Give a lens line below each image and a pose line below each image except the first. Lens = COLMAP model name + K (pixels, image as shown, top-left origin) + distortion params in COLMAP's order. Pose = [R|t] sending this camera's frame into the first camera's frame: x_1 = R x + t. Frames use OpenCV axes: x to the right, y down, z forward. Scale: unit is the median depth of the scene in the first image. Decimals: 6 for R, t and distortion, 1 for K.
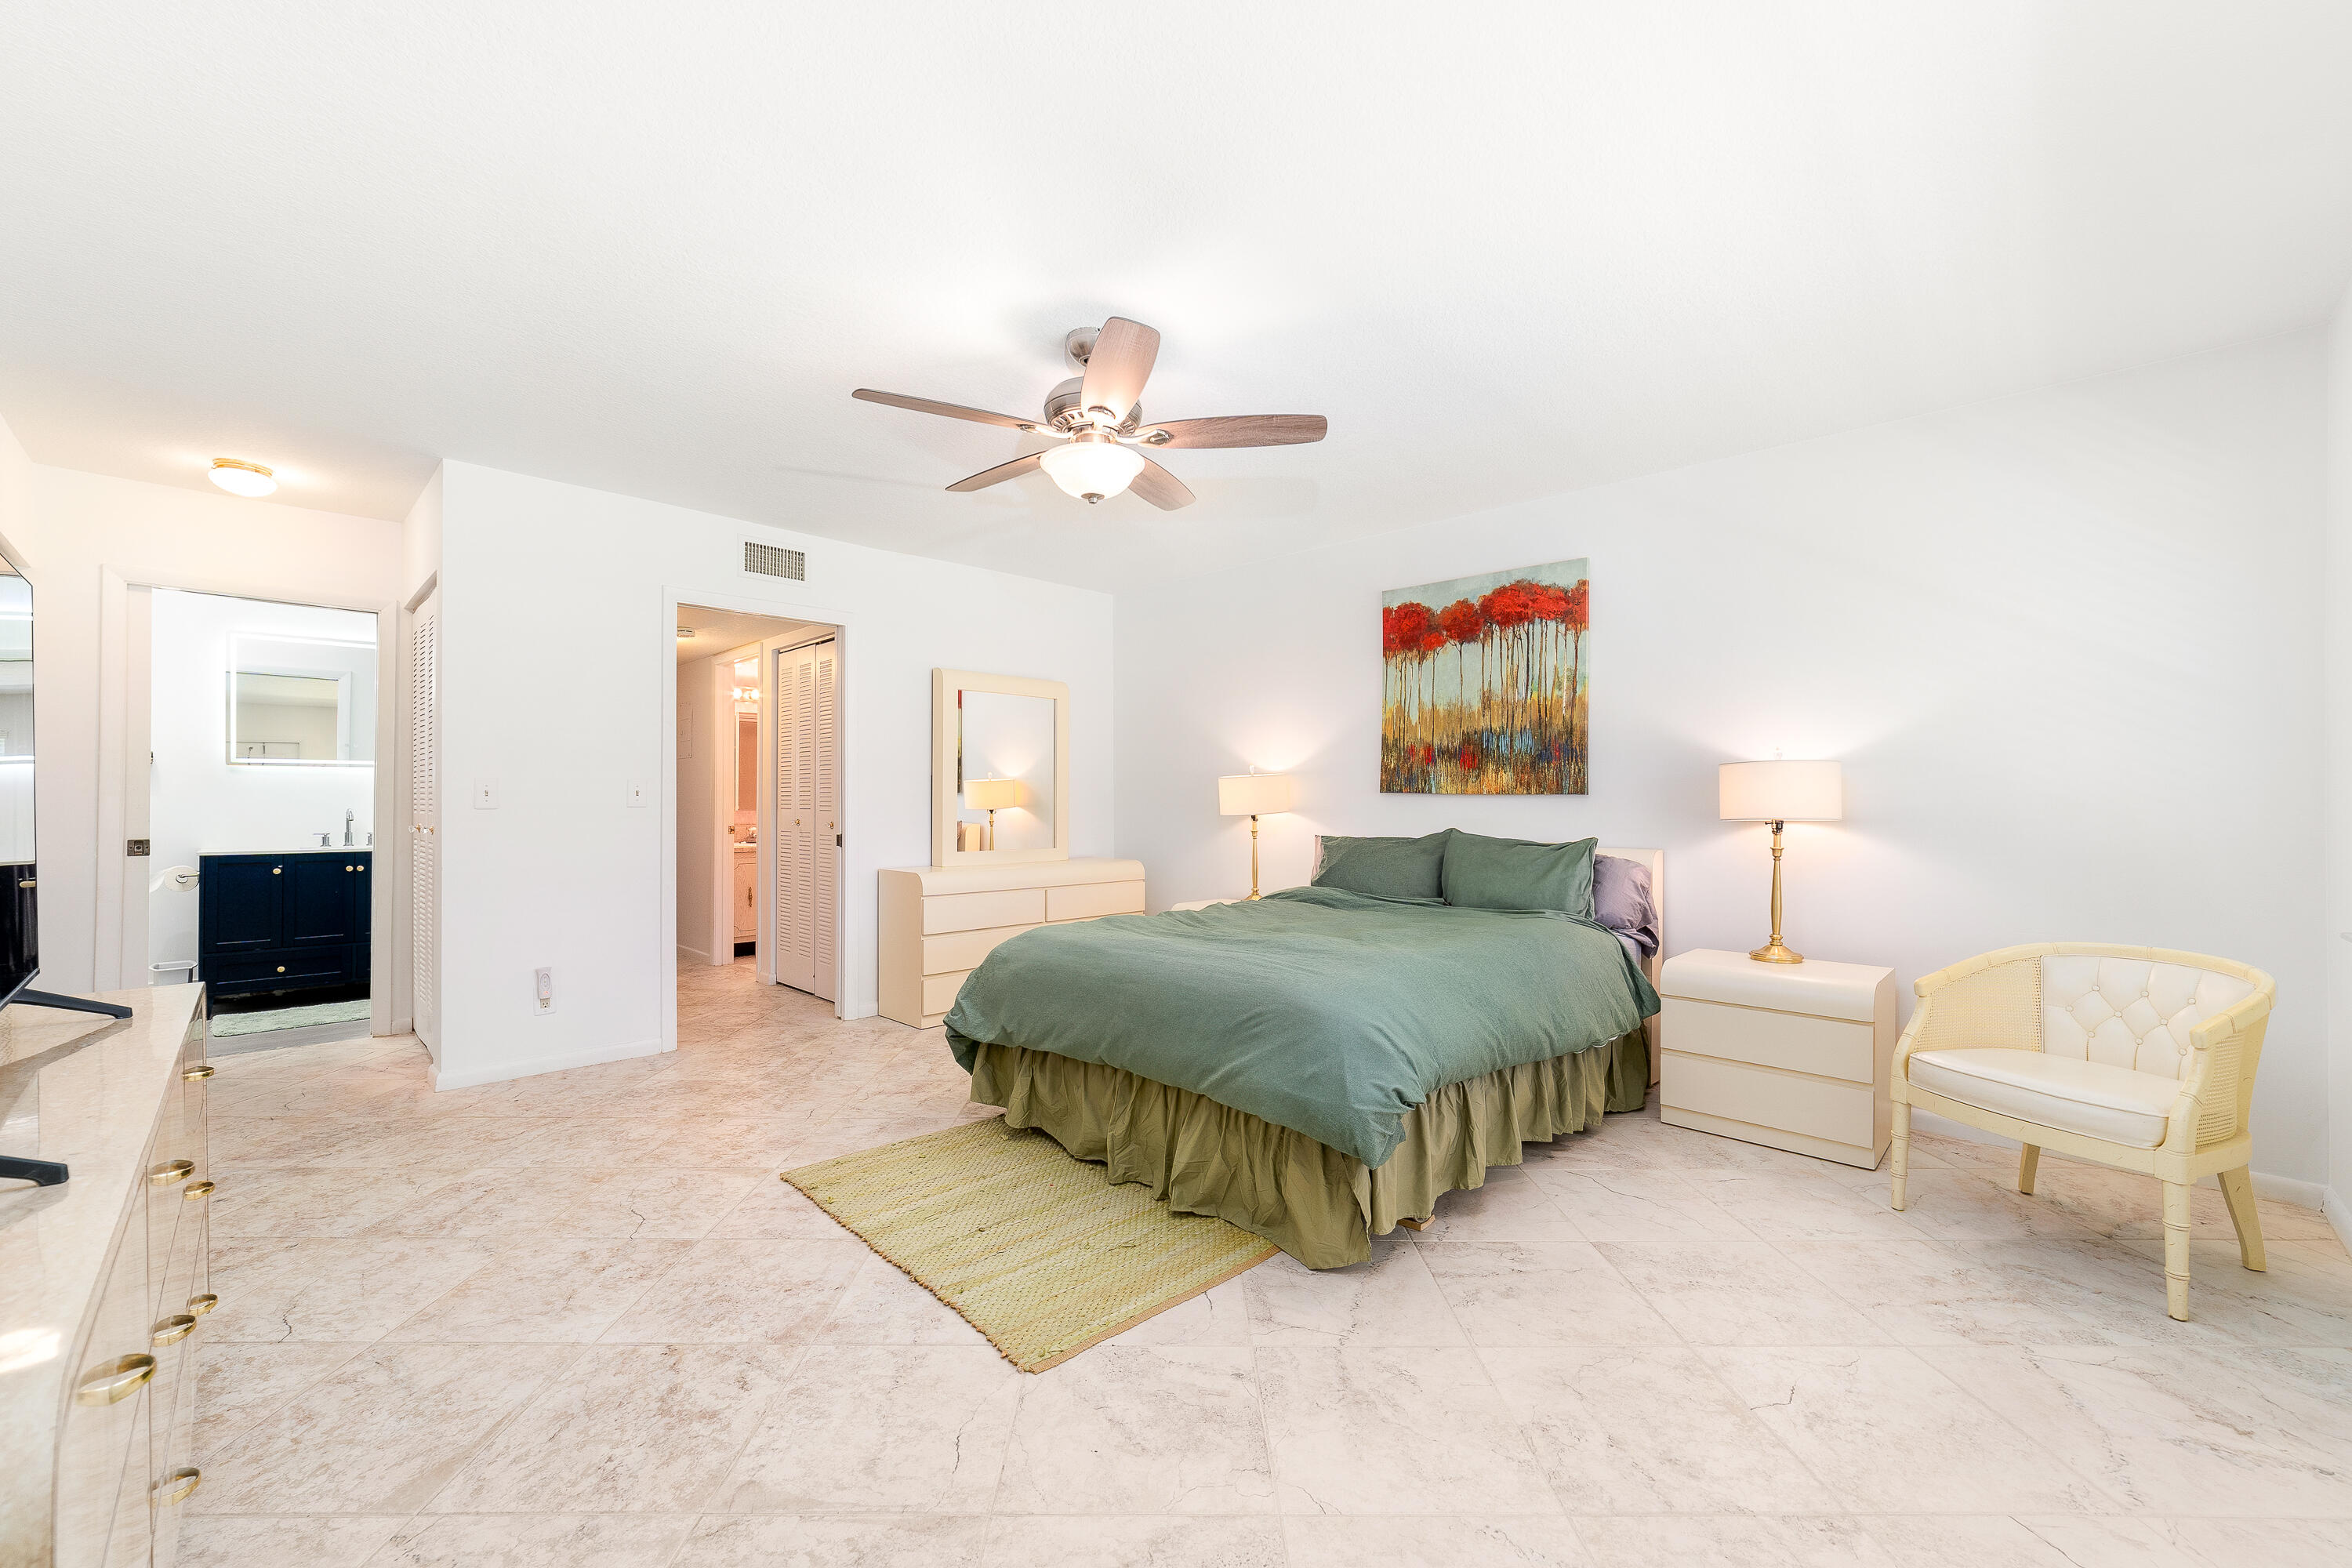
lens RADIAL K [[943.2, 0, 1177.8], [0, 943.2, 774.8], [0, 0, 1]] dist [-0.024522, 0.008585]
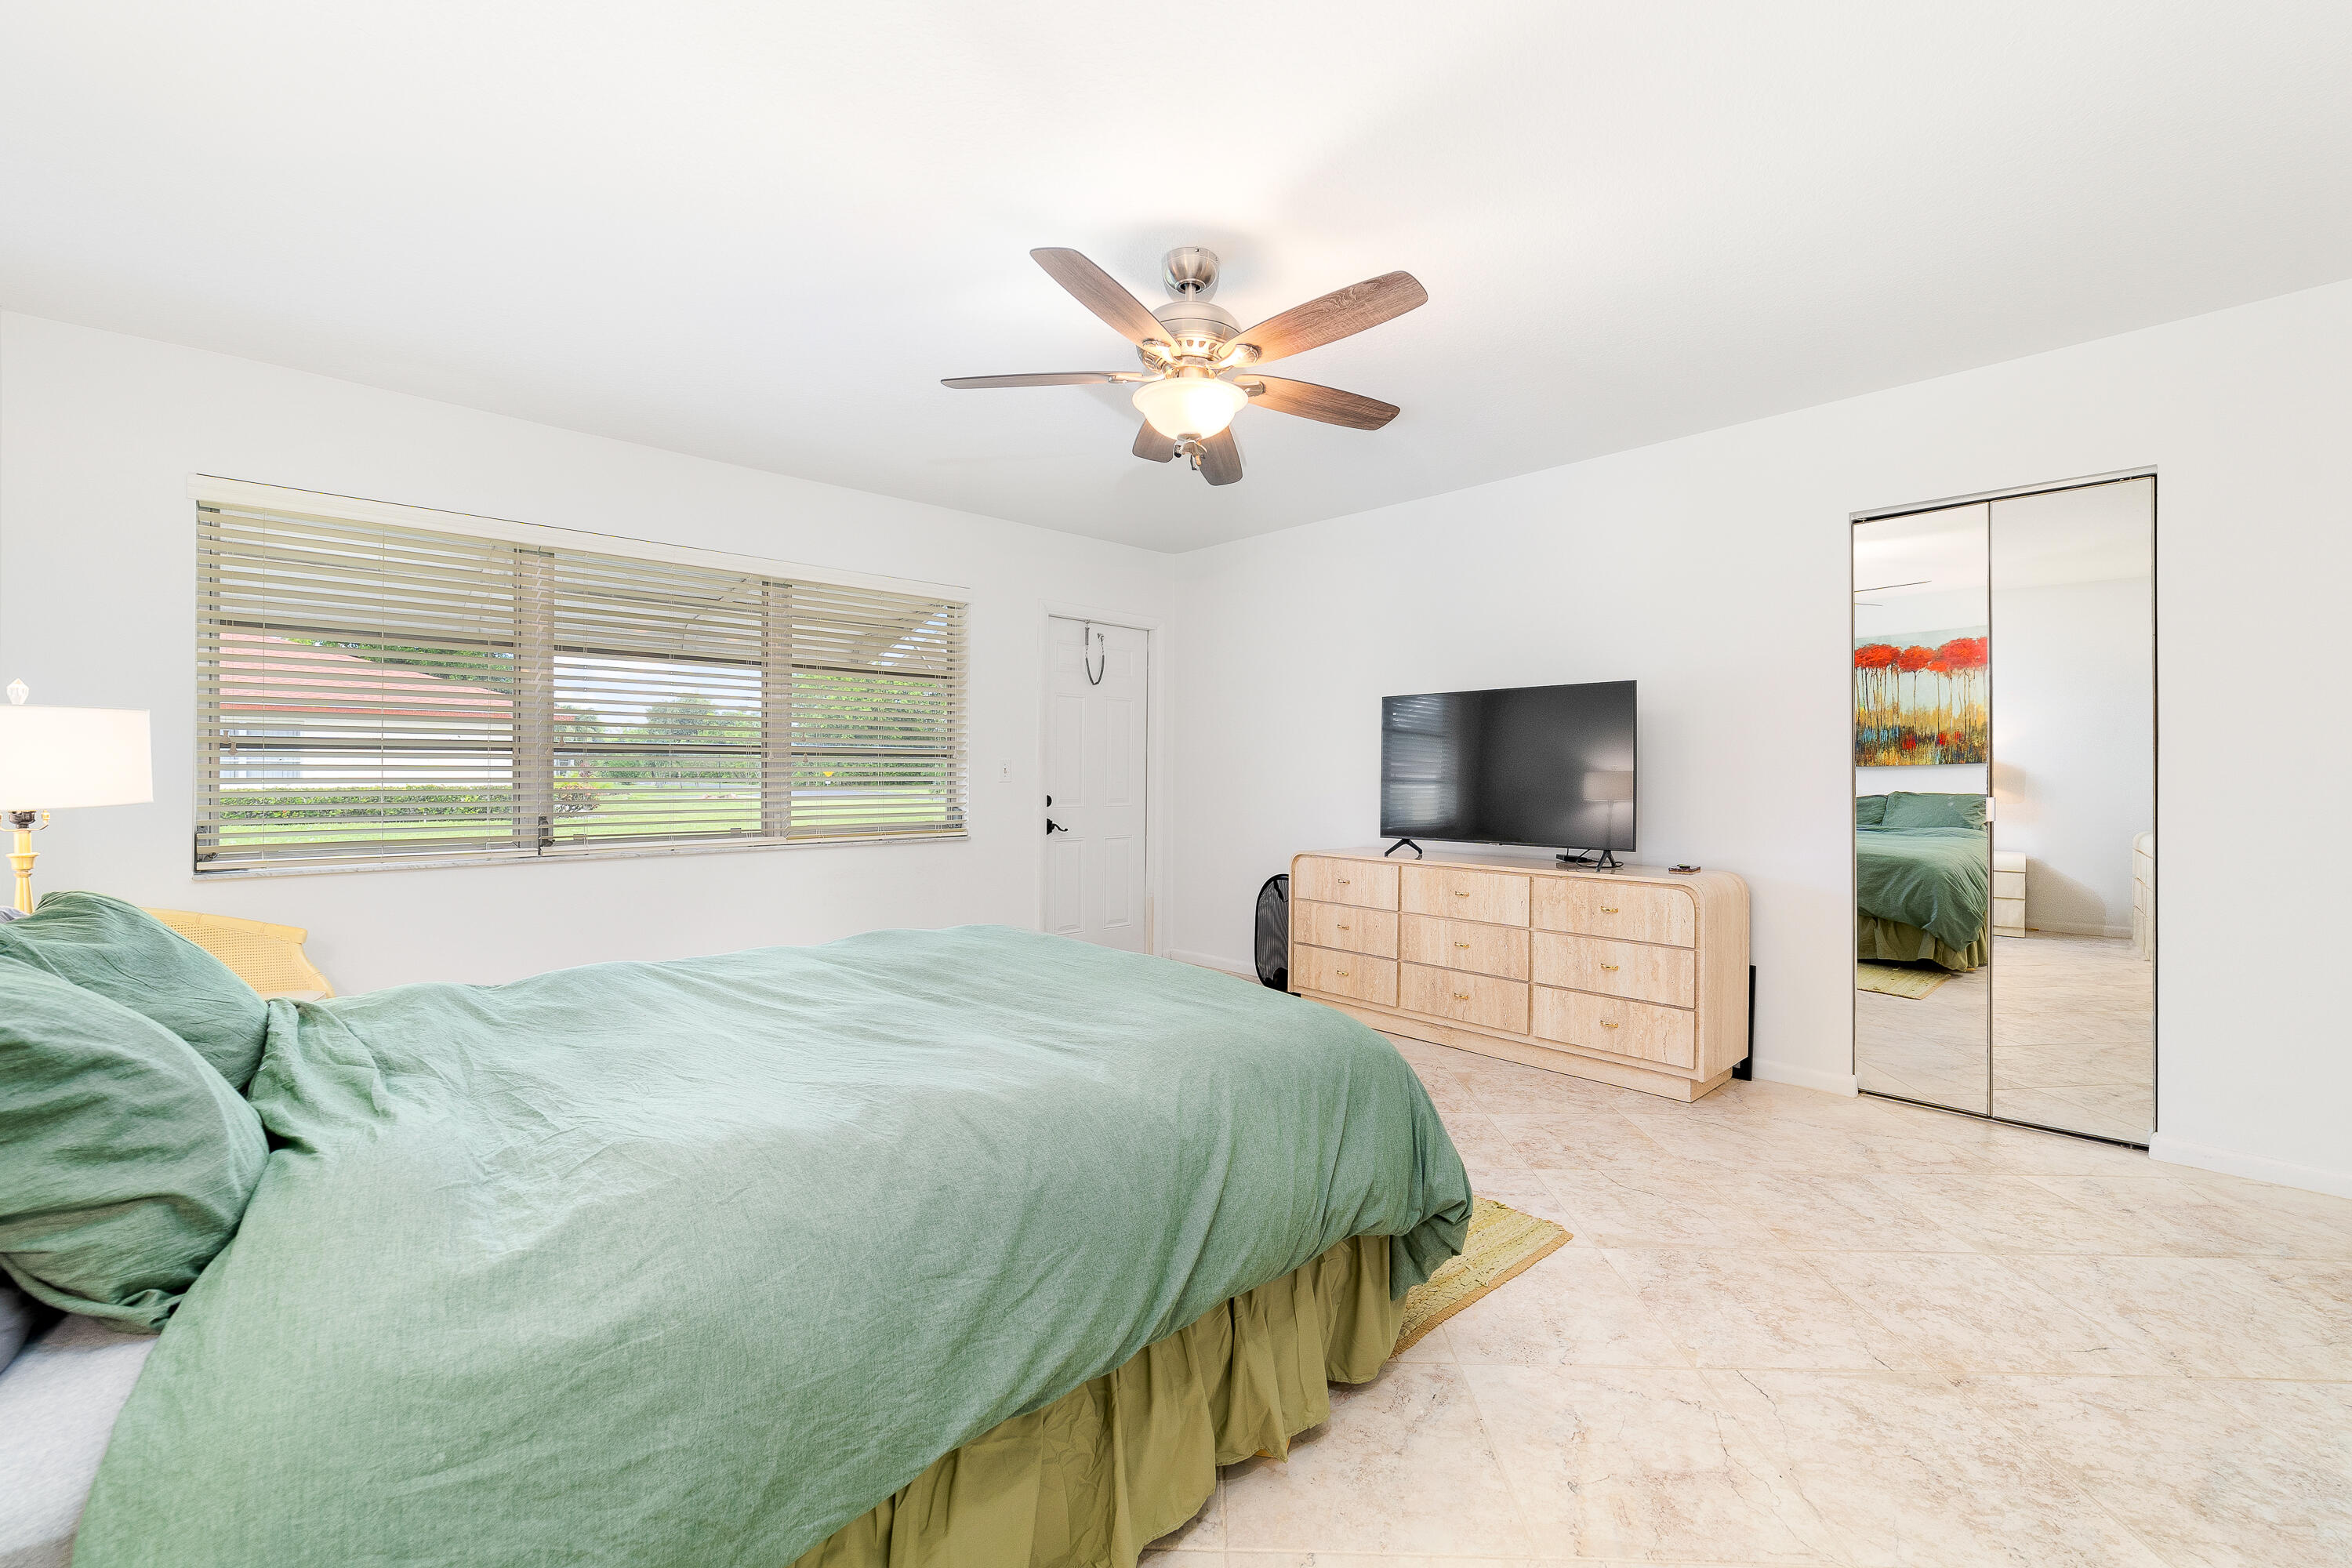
lens RADIAL K [[943.2, 0, 1177.8], [0, 943.2, 774.8], [0, 0, 1]] dist [-0.024522, 0.008585]
pose [[-0.999290, -0.003874, 0.037478, -0.075645], [-0.004671, 0.999765, -0.021192, 0.030798], [-0.037387, -0.021352, -0.999073, 1.253531]]
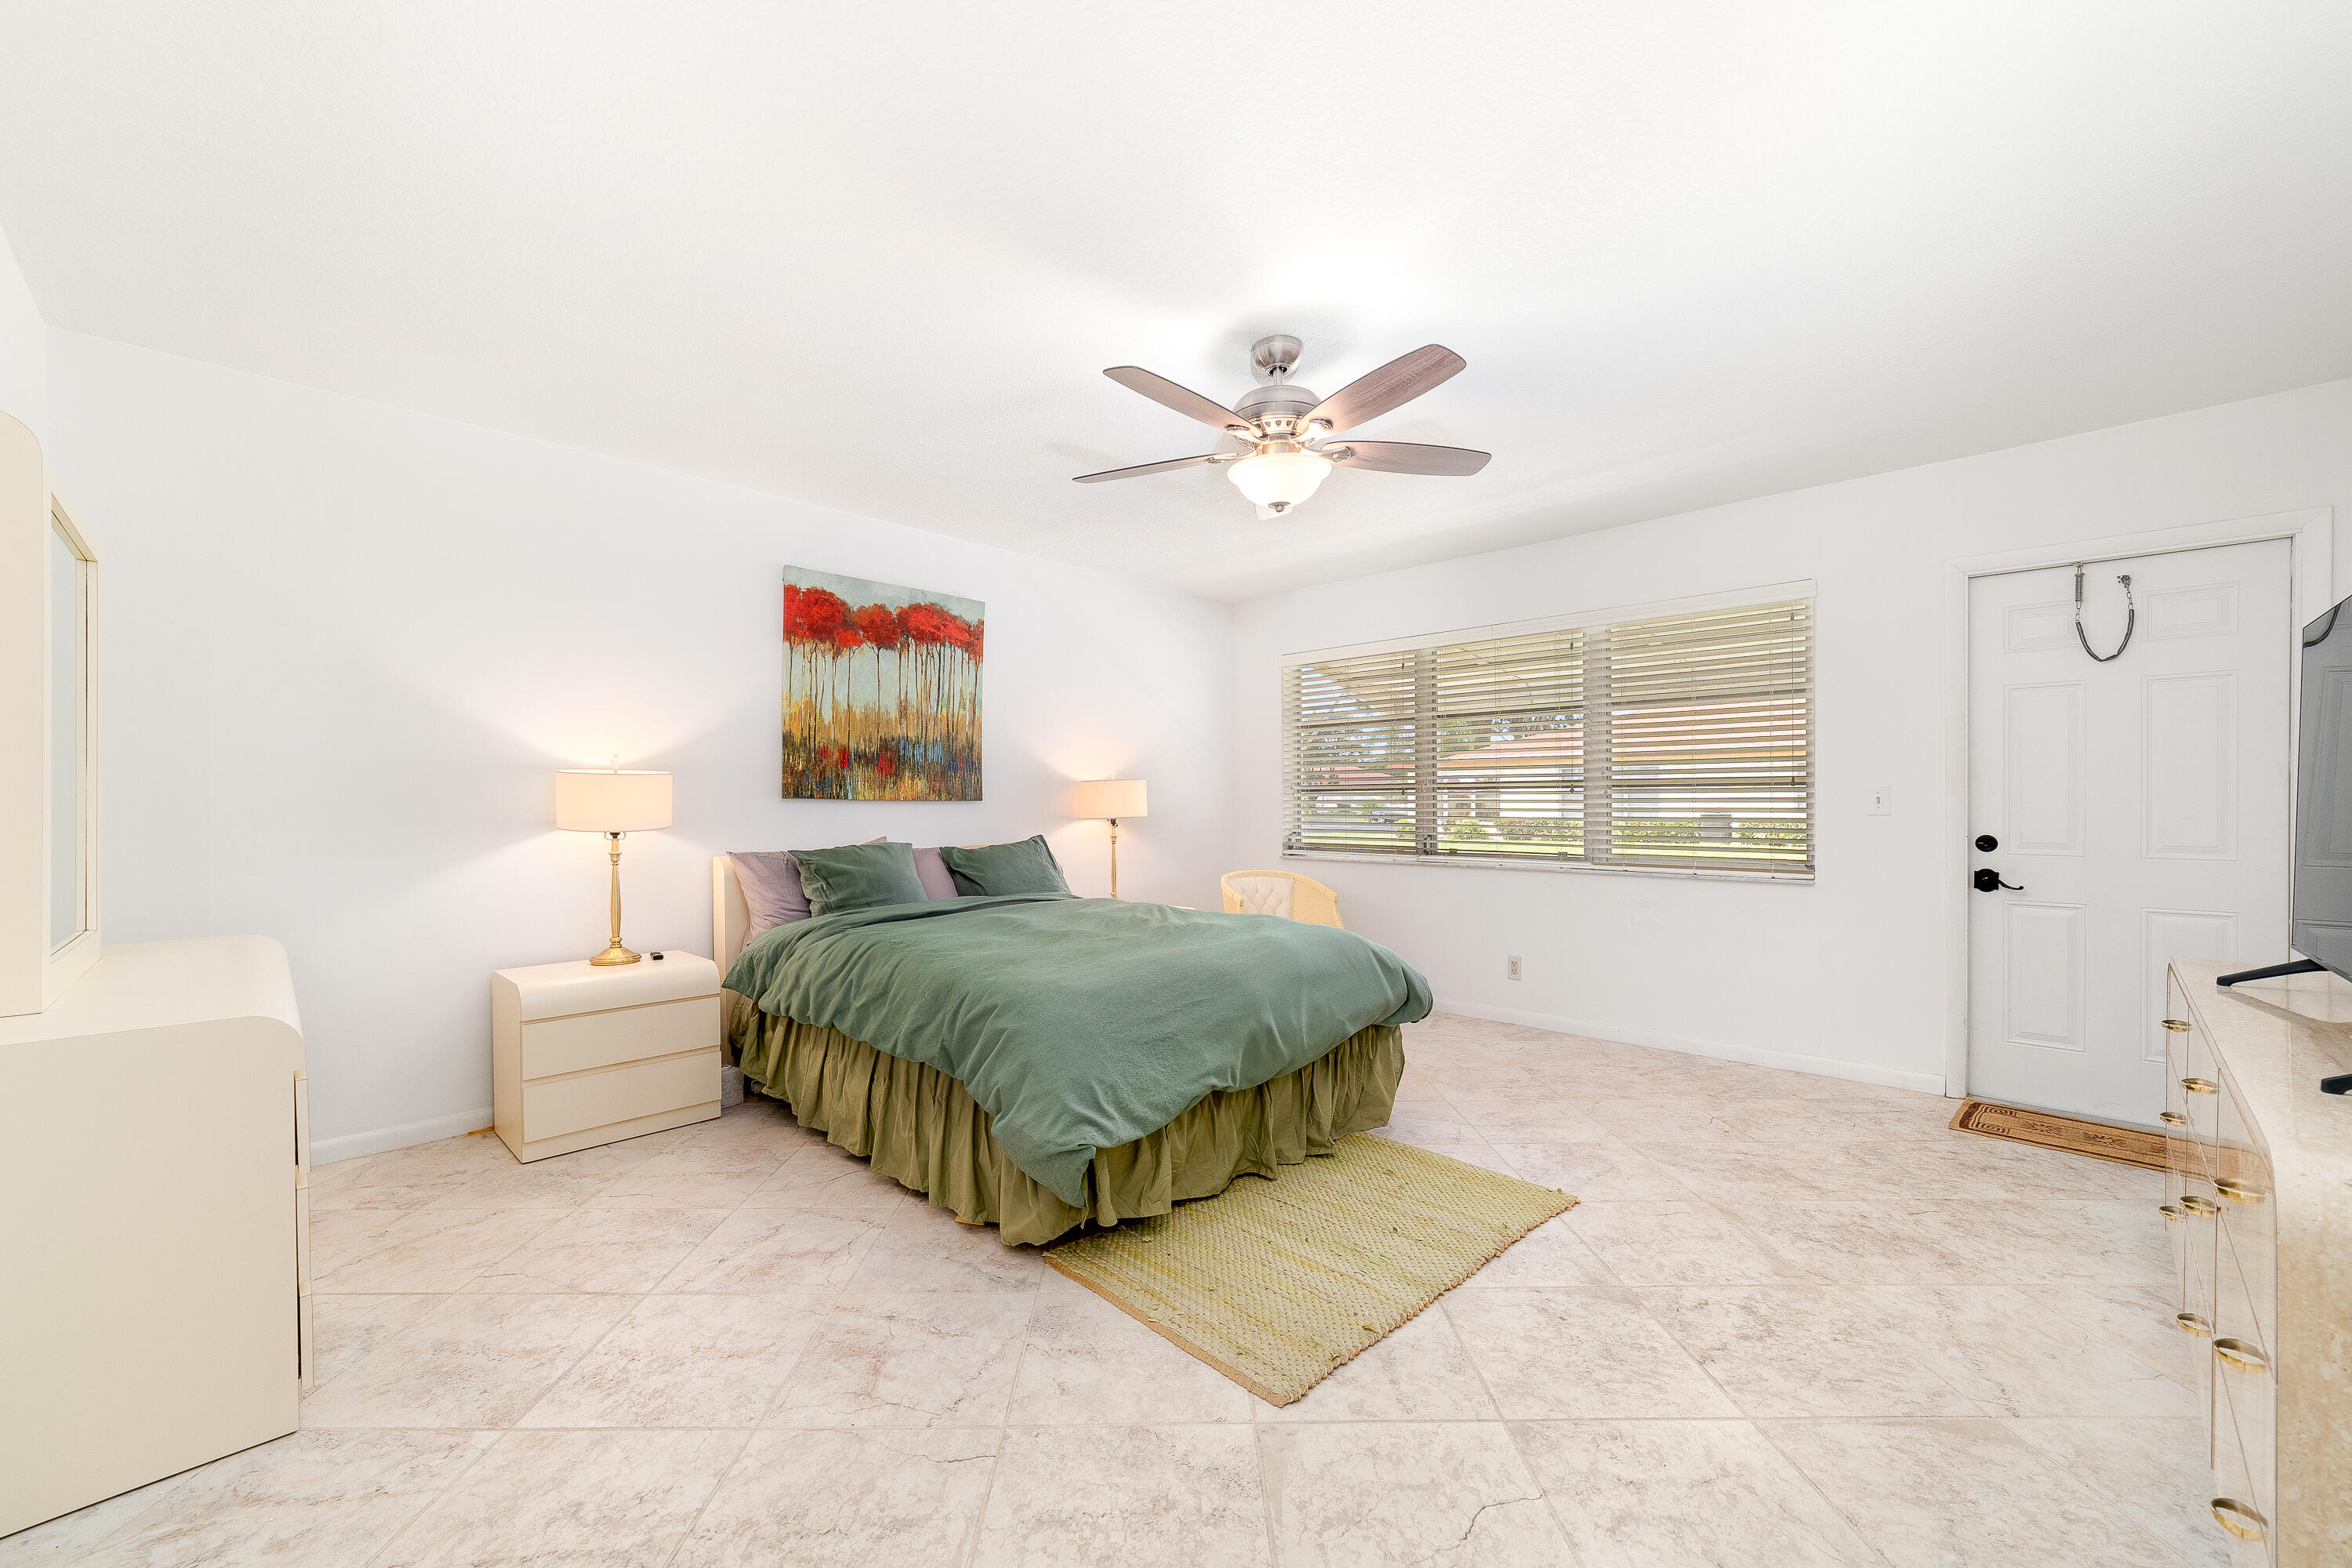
lens RADIAL K [[918.8, 0, 1176.0], [0, 918.8, 784.0], [0, 0, 1]] dist [-0.023061, 0.007598]
pose [[-0.006001, 0.020688, 0.999768, -0.709686], [-0.021216, 0.999558, -0.020811, 0.018117], [-0.999757, -0.021336, -0.005559, 0.739455]]
